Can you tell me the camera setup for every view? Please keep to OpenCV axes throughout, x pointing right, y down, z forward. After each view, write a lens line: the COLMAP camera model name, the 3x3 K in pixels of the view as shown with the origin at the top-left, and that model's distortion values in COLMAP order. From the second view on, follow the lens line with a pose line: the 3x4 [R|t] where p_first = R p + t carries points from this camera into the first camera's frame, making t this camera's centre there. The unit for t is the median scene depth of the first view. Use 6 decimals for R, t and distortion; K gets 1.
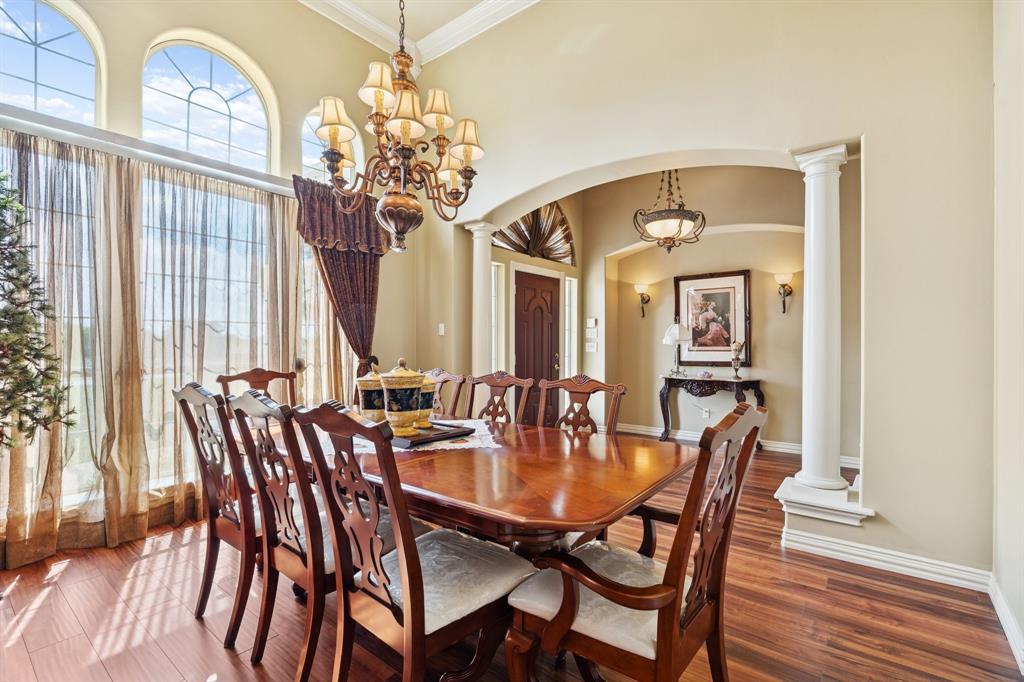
lens RADIAL K [[468.9, 0, 512.3], [0, 468.9, 340.5], [0, 0, 1]] dist [-0.008864, 0.002041]
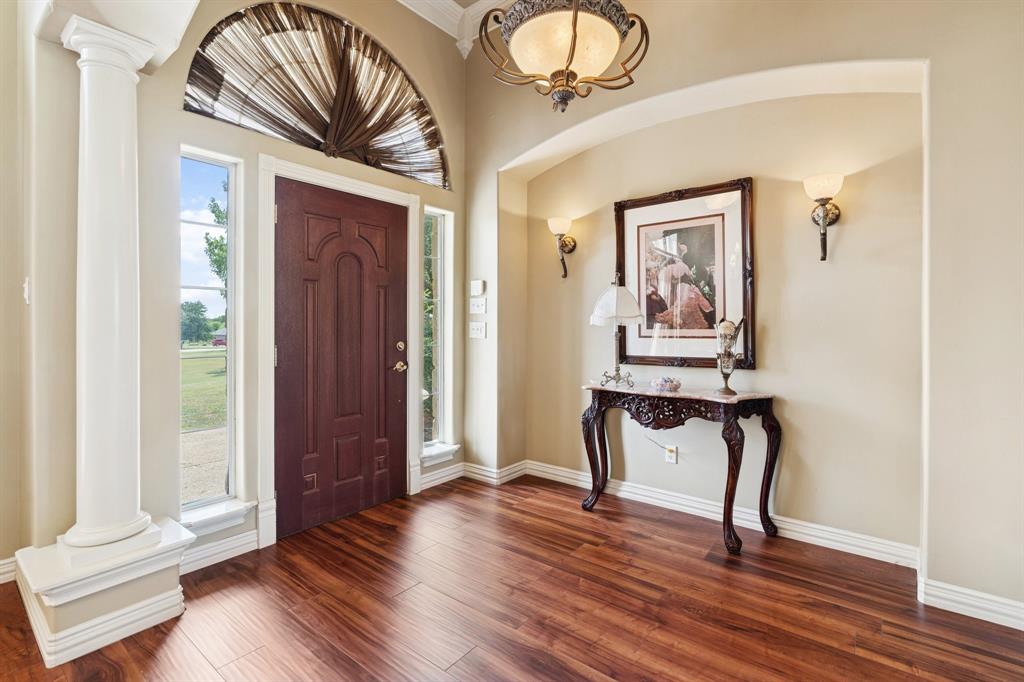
lens RADIAL K [[468.9, 0, 514.8], [0, 468.9, 323.4], [0, 0, 1]] dist [-0.008864, 0.002041]
pose [[0.999995, -0.002874, 0.001650, 0.241970], [0.002865, 0.999982, 0.005246, 0.003249], [-0.001665, -0.005241, 0.999985, 0.479712]]
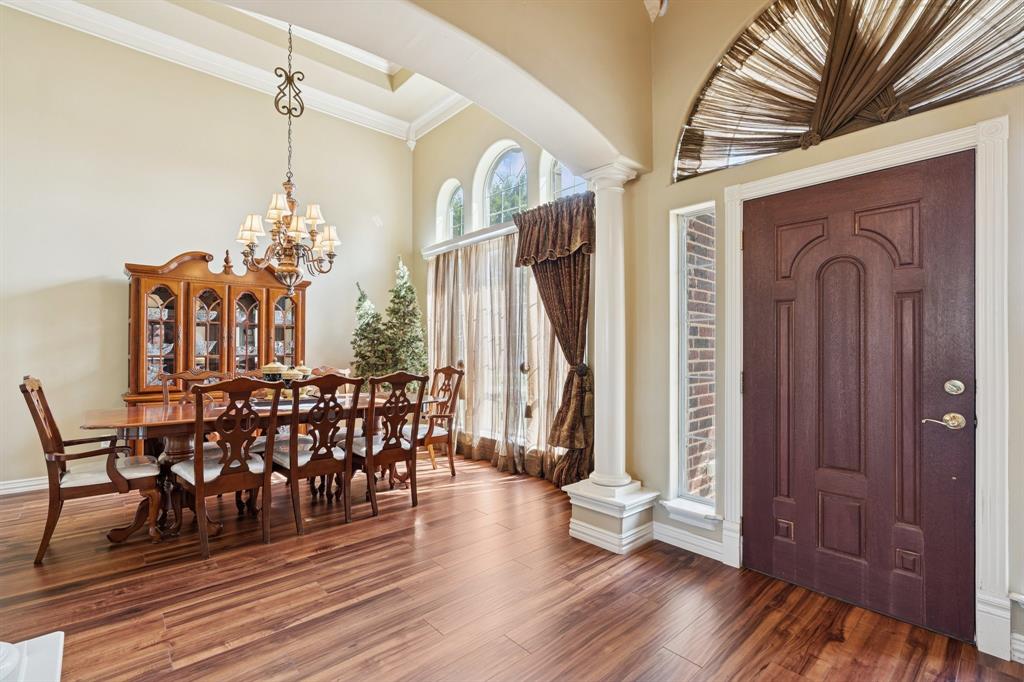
lens RADIAL K [[468.9, 0, 514.2], [0, 468.9, 348.3], [0, 0, 1]] dist [-0.008864, 0.002041]
pose [[-0.168560, -0.007459, -0.985663, 0.499598], [0.001373, 0.999969, -0.007802, 0.007433], [0.985690, -0.002668, -0.168545, 0.798527]]
